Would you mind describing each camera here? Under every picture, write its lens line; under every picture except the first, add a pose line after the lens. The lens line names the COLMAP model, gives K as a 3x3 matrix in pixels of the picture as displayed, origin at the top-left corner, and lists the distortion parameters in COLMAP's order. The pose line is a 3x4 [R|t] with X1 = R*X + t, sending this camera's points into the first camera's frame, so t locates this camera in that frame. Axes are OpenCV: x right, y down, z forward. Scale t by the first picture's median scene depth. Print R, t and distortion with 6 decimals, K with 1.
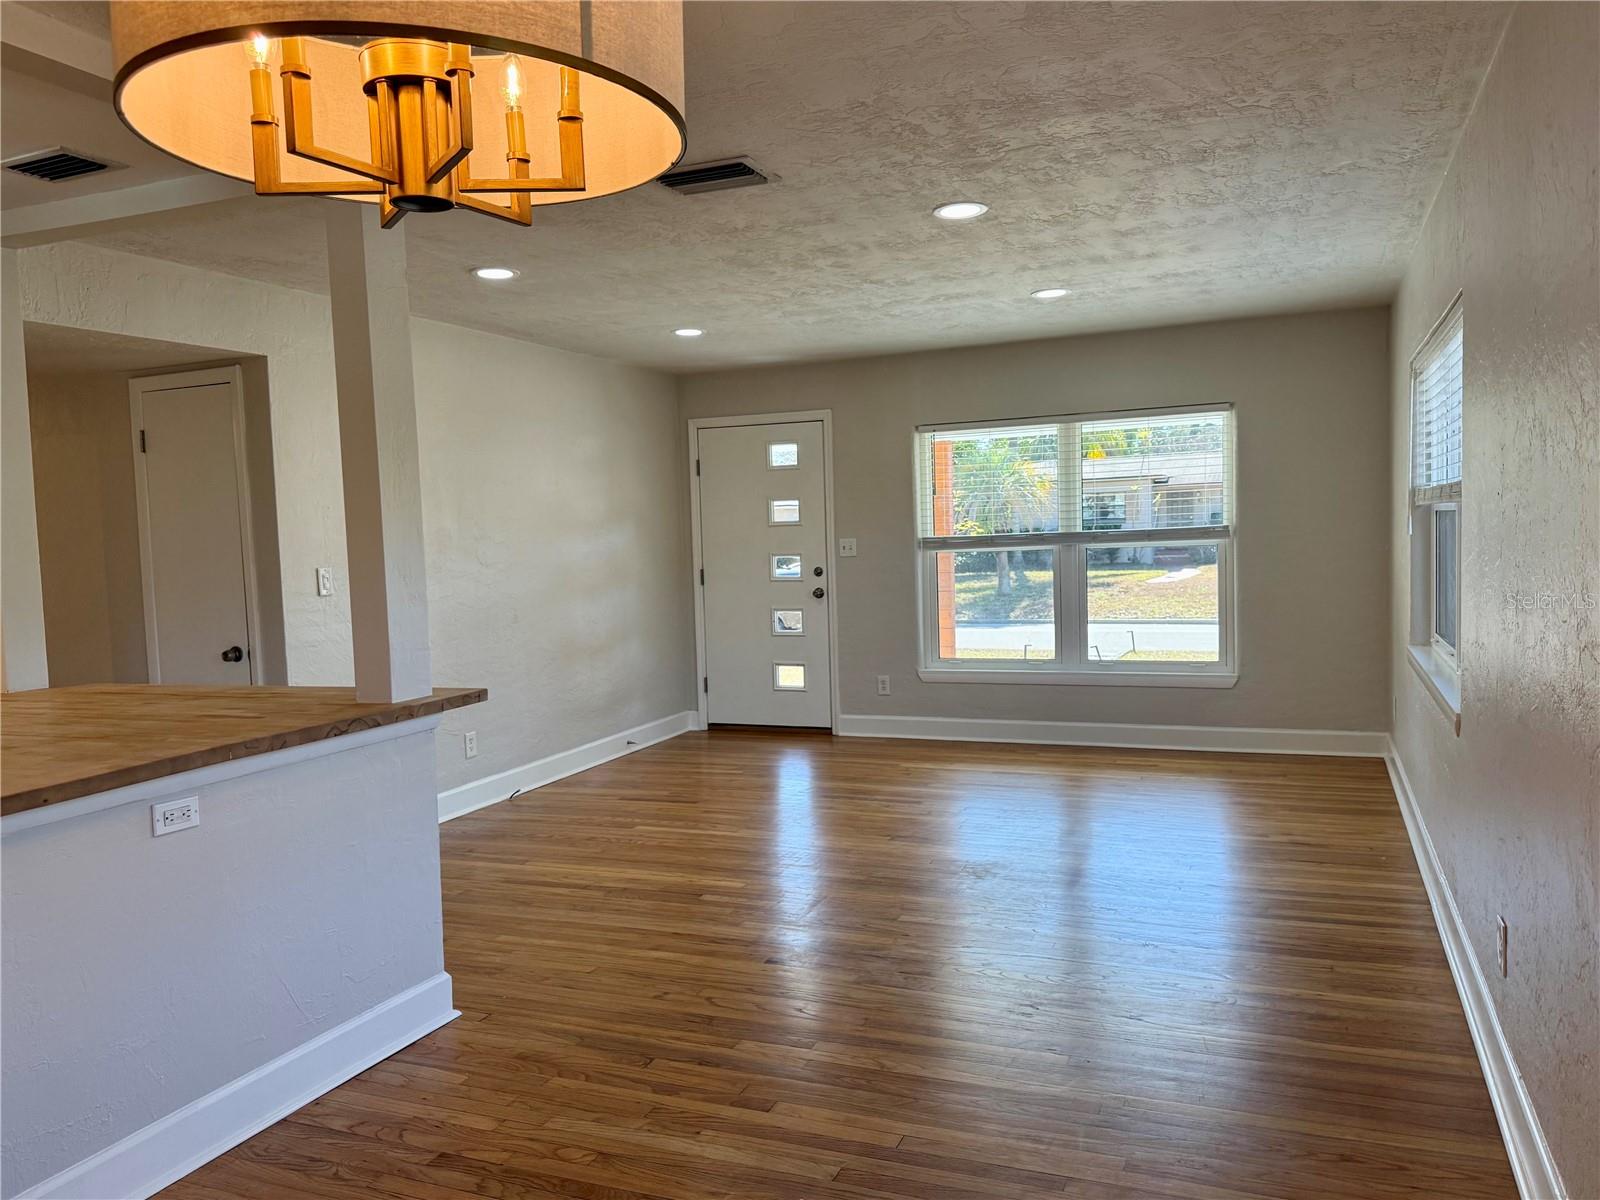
lens RADIAL K [[1136.4, 0, 806.1], [0, 1136.4, 612.3], [0, 0, 1]] dist [0.089983, -0.114789]
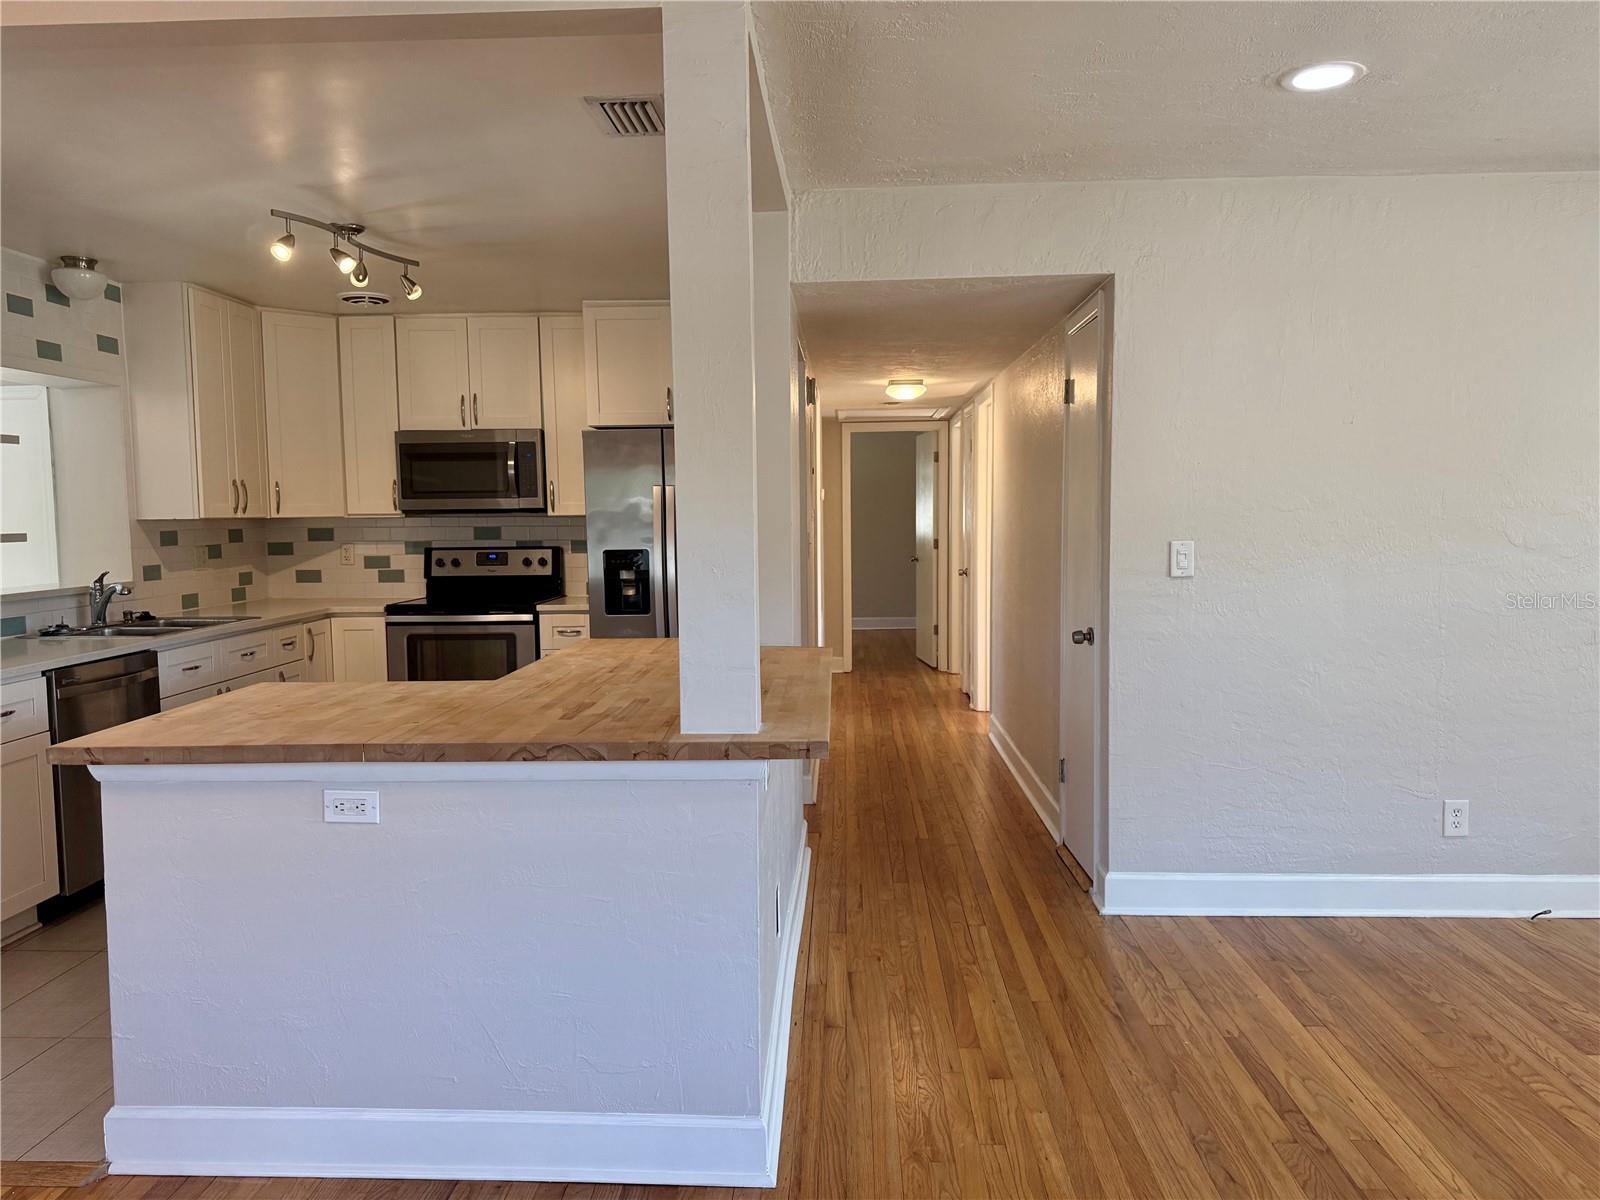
lens RADIAL K [[1136.4, 0, 806.1], [0, 1136.4, 612.3], [0, 0, 1]] dist [0.089983, -0.114789]
pose [[0.357393, 0.111802, -0.927238, 0.242244], [-0.069703, 0.993233, 0.092893, -0.051520], [0.931349, 0.031431, 0.362768, 0.558846]]
